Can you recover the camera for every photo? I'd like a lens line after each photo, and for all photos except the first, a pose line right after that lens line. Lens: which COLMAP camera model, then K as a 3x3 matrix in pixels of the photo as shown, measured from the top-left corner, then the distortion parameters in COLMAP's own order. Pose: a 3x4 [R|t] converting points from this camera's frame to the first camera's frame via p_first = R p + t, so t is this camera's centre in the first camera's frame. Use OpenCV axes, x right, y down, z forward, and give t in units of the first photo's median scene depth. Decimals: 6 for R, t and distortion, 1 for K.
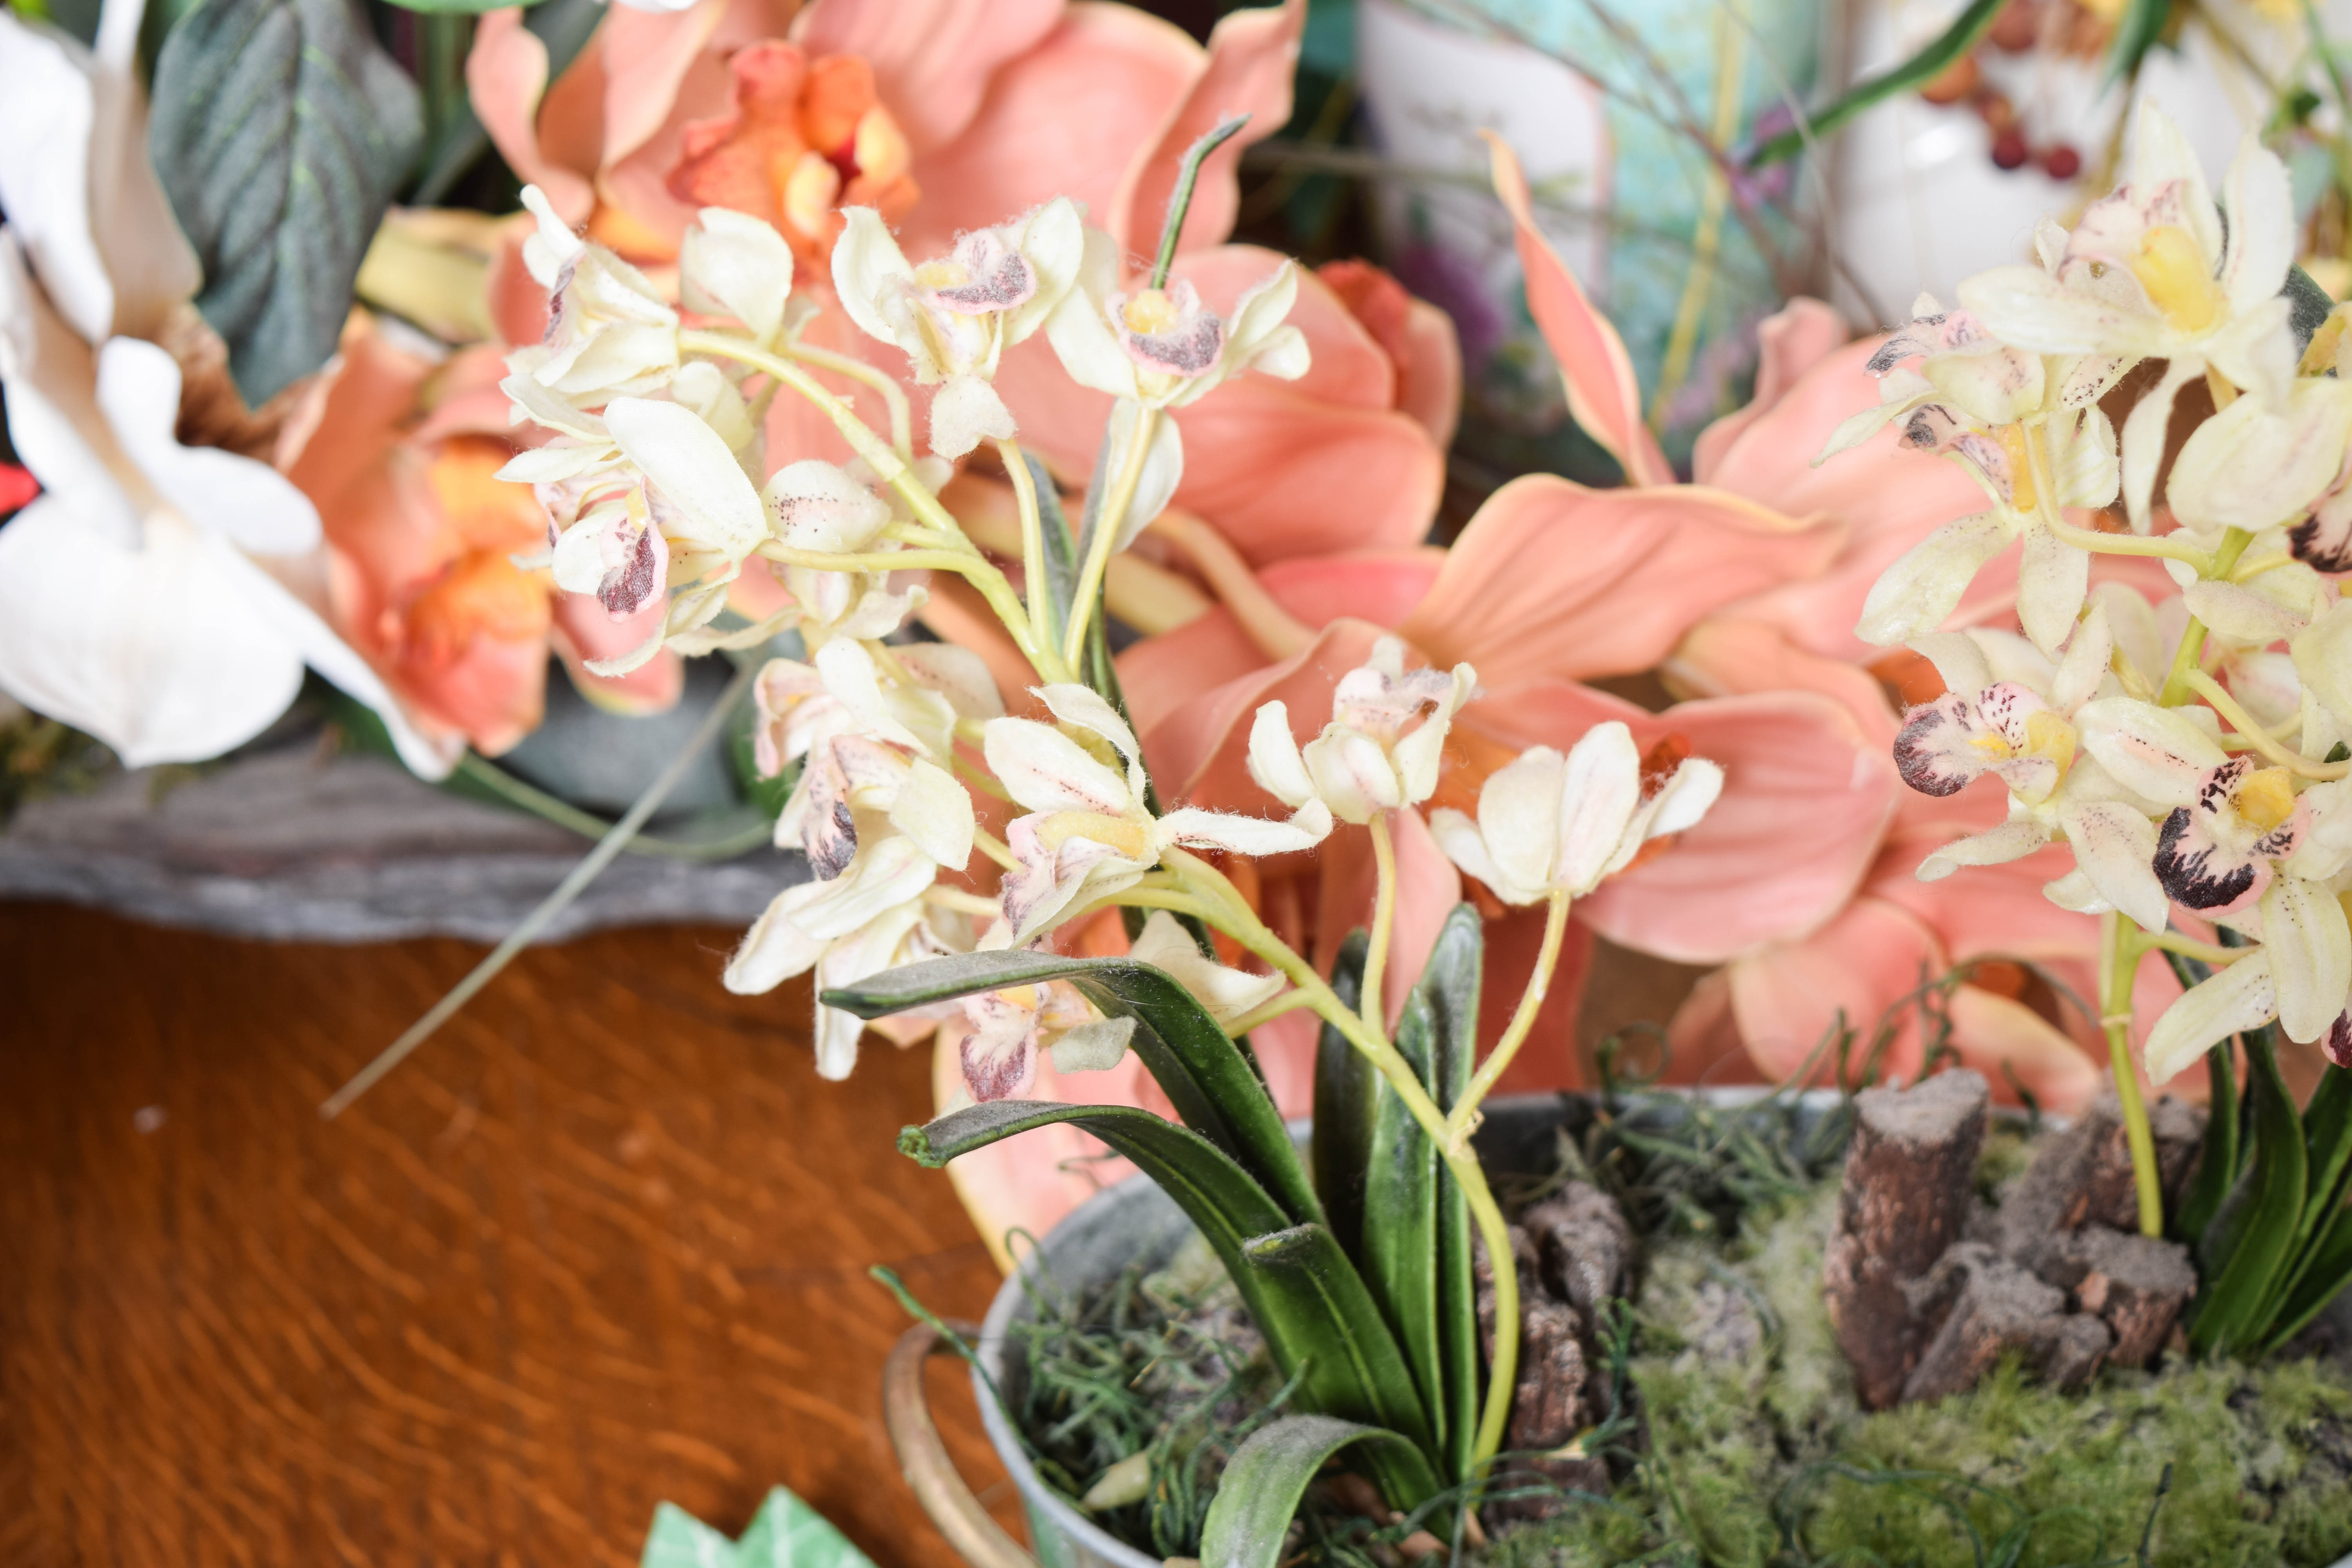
lens RADIAL K [[4338.5, 0, 1173.1], [0, 4338.5, 785.3], [0, 0, 1]] dist [-0.028565, 0.000000]
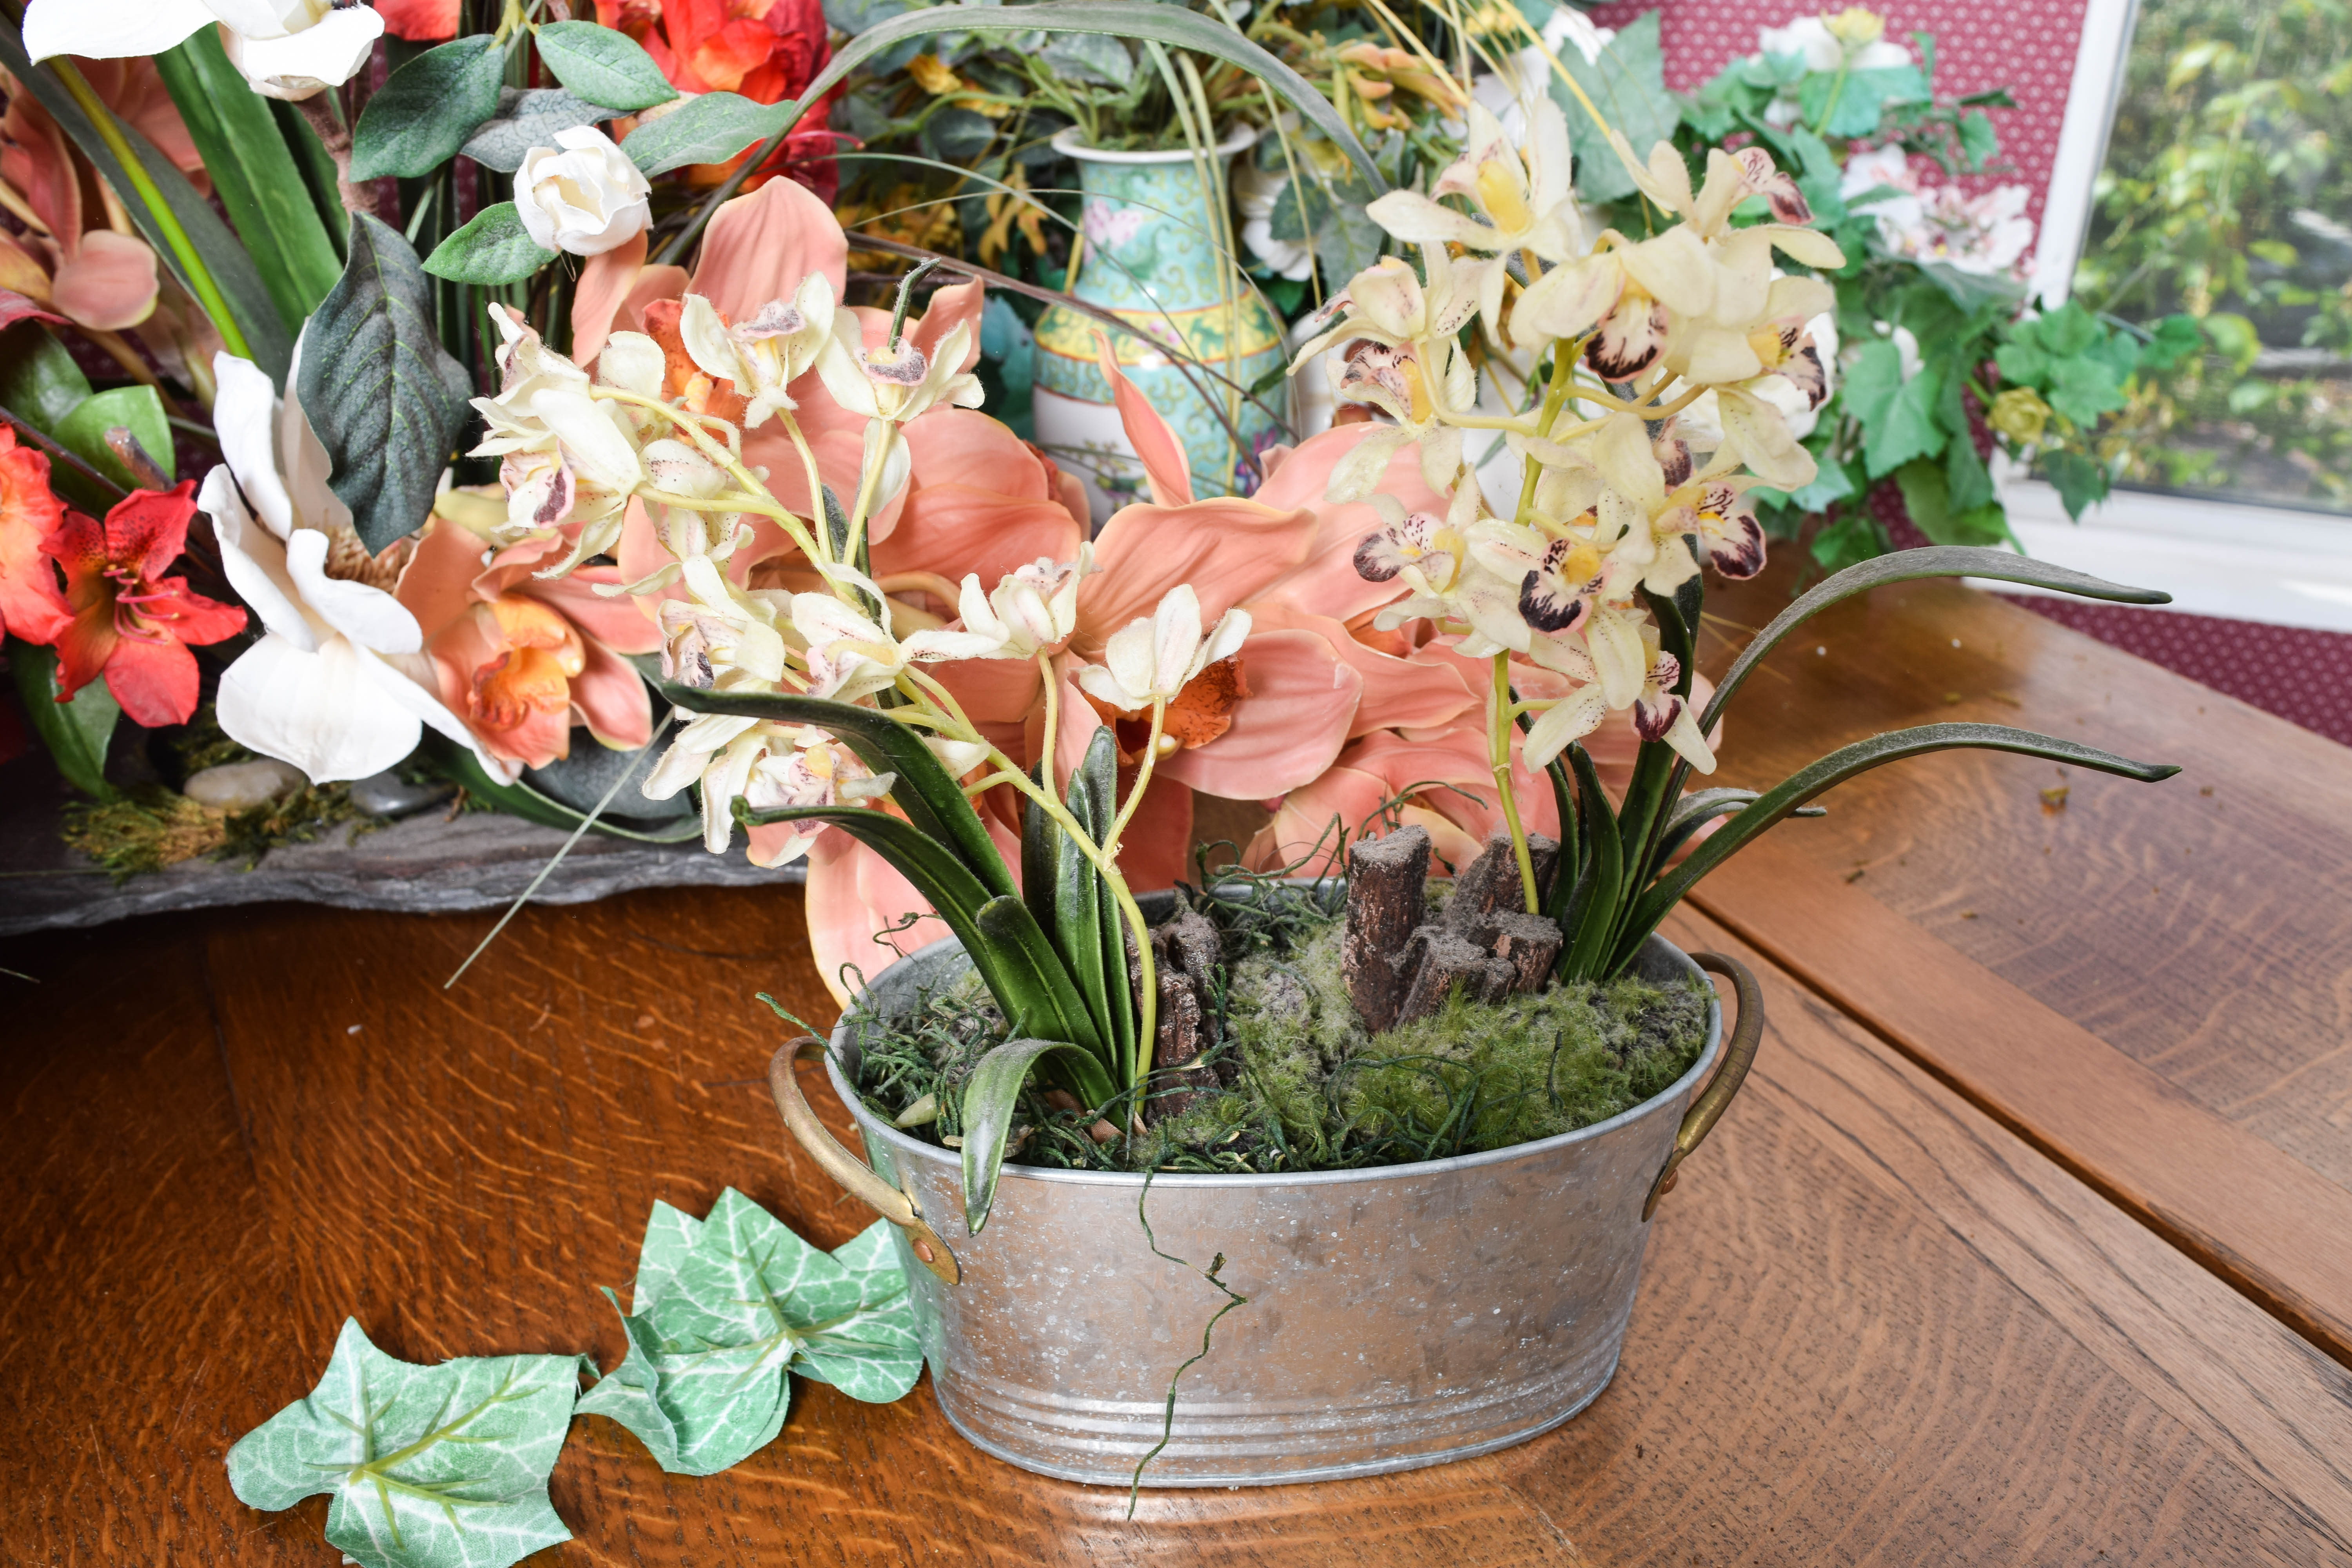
lens RADIAL K [[2123.4, 0, 1182.0], [0, 2123.4, 780.1], [0, 0, 1]] dist [-0.023693, 0.013836]
pose [[0.993700, -0.067761, 0.089273, 0.023032], [0.077899, 0.990252, -0.115466, 0.137959], [-0.080578, 0.121693, 0.989292, 0.201353]]
